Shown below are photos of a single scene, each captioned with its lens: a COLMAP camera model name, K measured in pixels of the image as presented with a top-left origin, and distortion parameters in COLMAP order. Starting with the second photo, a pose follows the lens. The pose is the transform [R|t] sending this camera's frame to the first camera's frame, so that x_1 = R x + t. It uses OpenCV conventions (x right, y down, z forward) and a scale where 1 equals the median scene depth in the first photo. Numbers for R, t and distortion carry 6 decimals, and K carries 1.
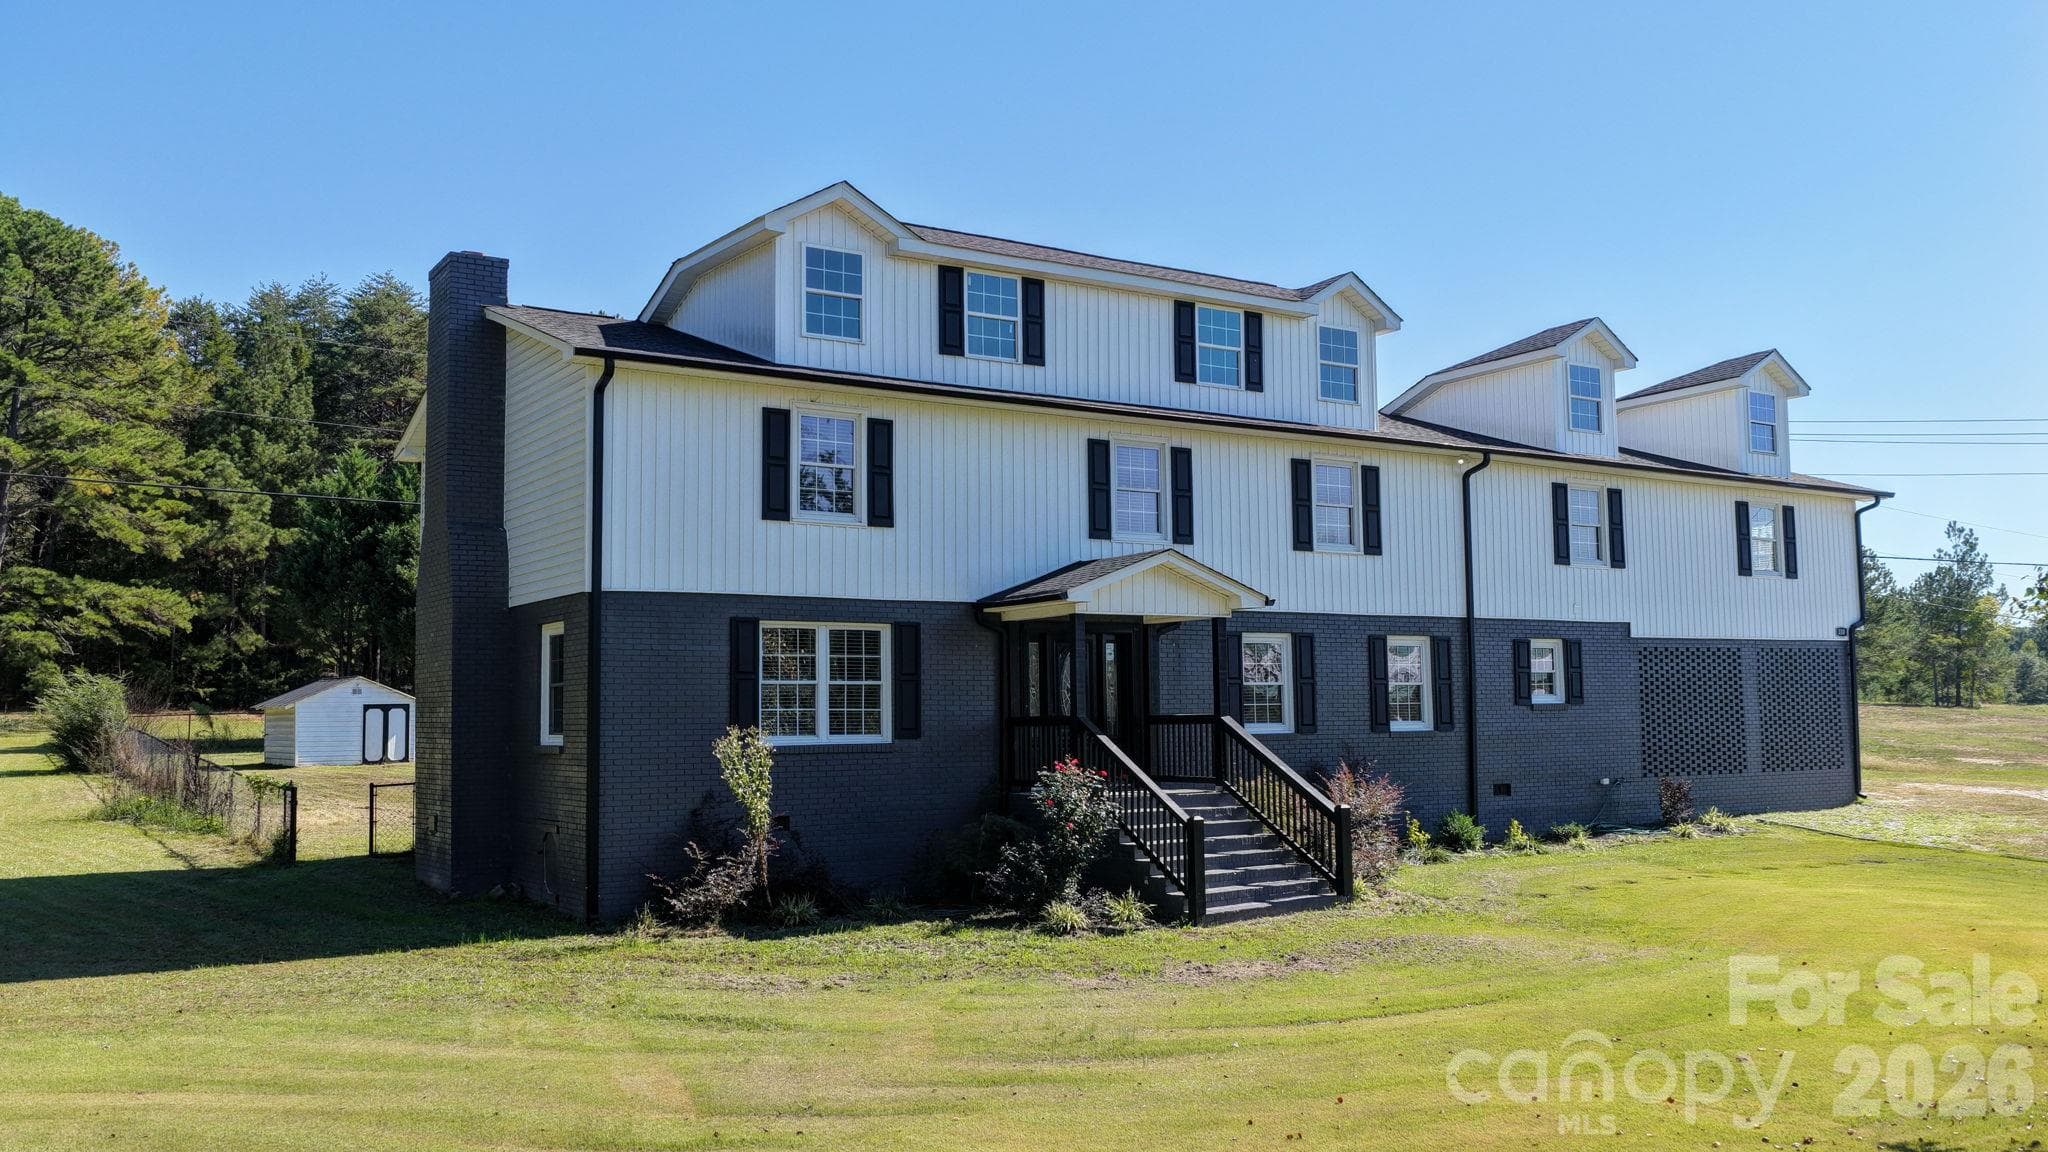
lens RADIAL K [[1681.1, 0, 1024.0], [0, 1681.1, 576.0], [0, 0, 1]] dist [-0.011603, 0.039244]
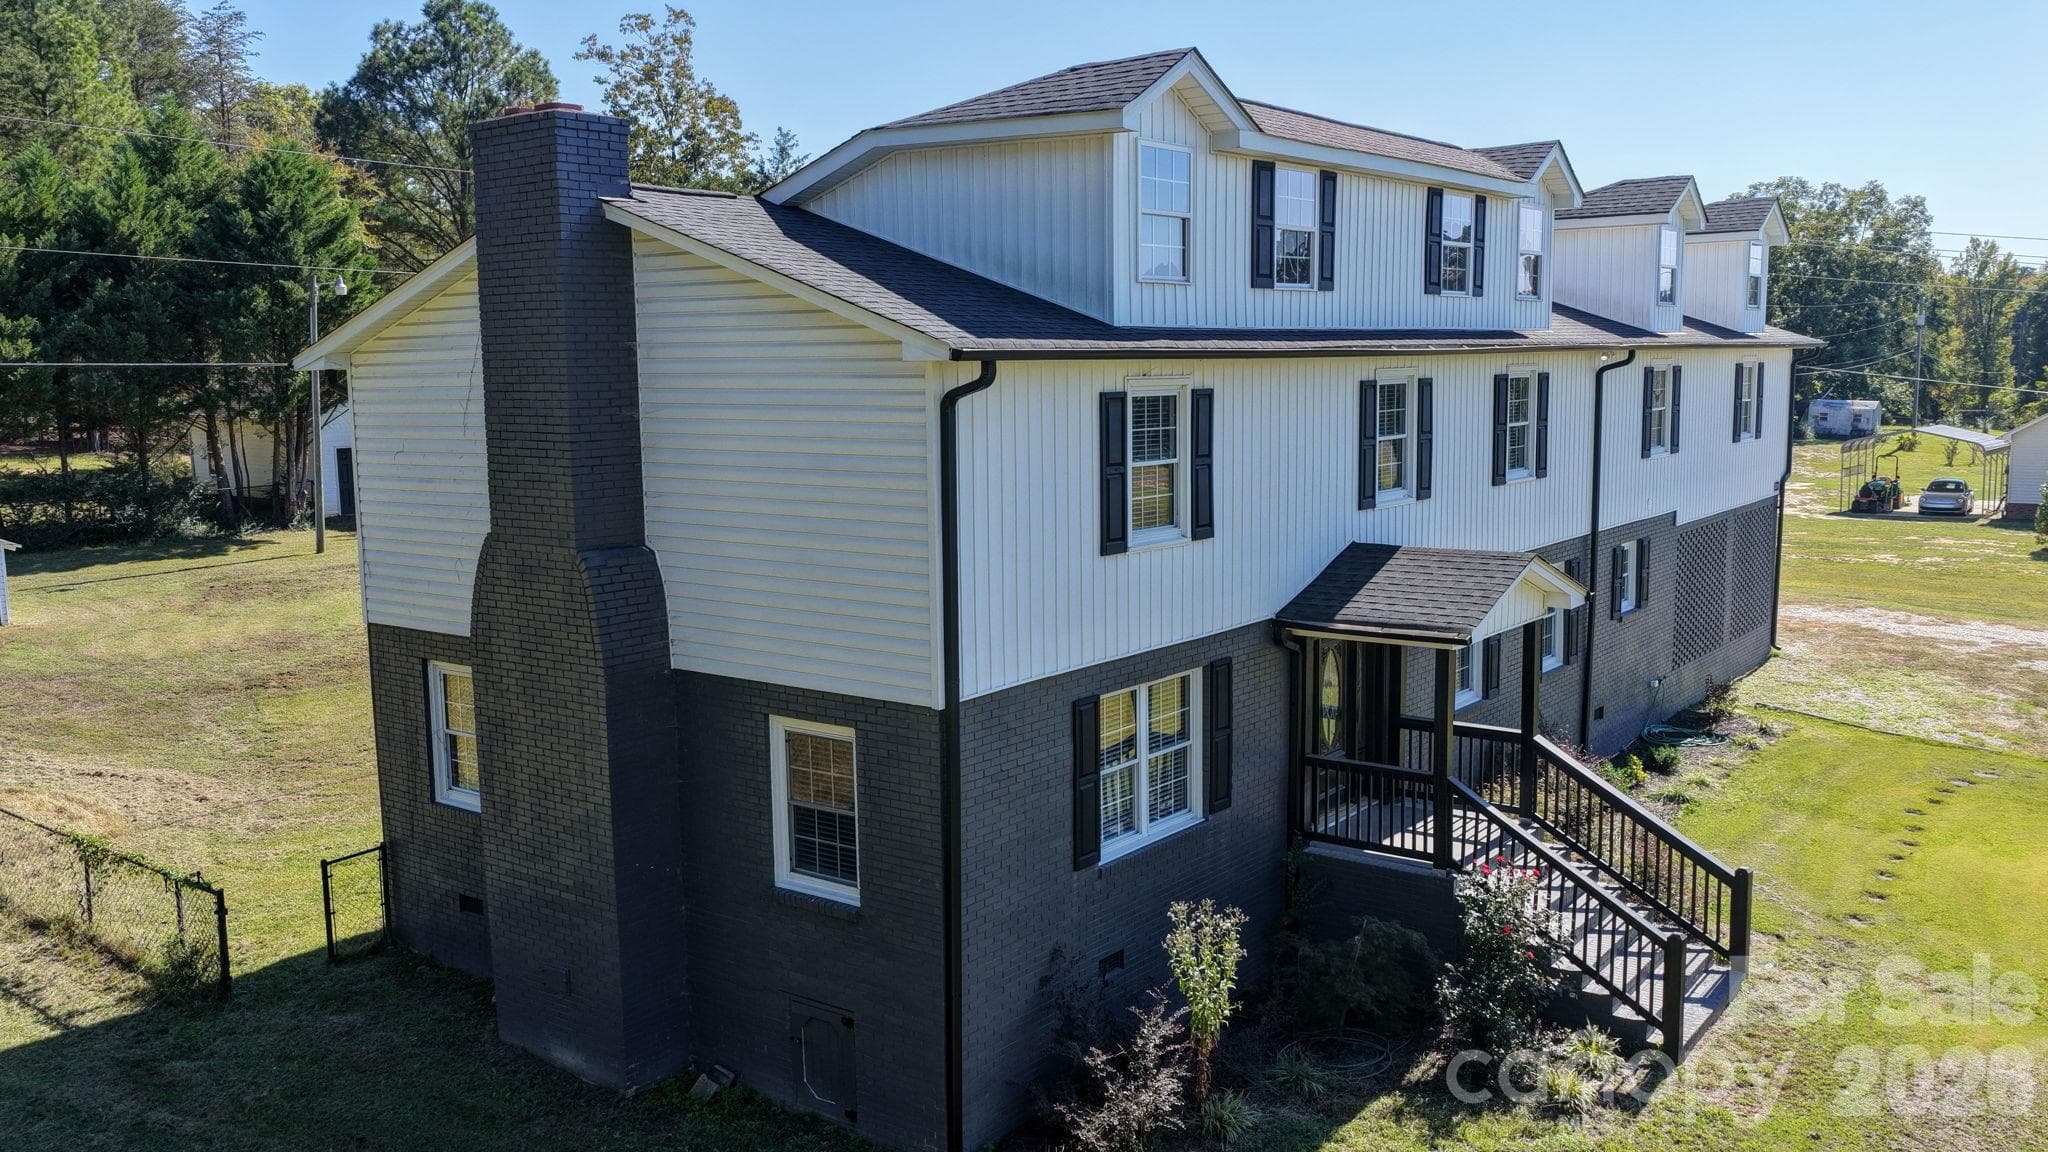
lens RADIAL K [[1681.1, 0, 1024.0], [0, 1681.1, 576.0], [0, 0, 1]] dist [-0.011603, 0.039244]
pose [[0.943376, -0.043610, 0.328847, -0.352374], [-0.024327, 0.979557, 0.199692, -0.138682], [-0.330833, -0.196384, 0.923029, 0.309038]]
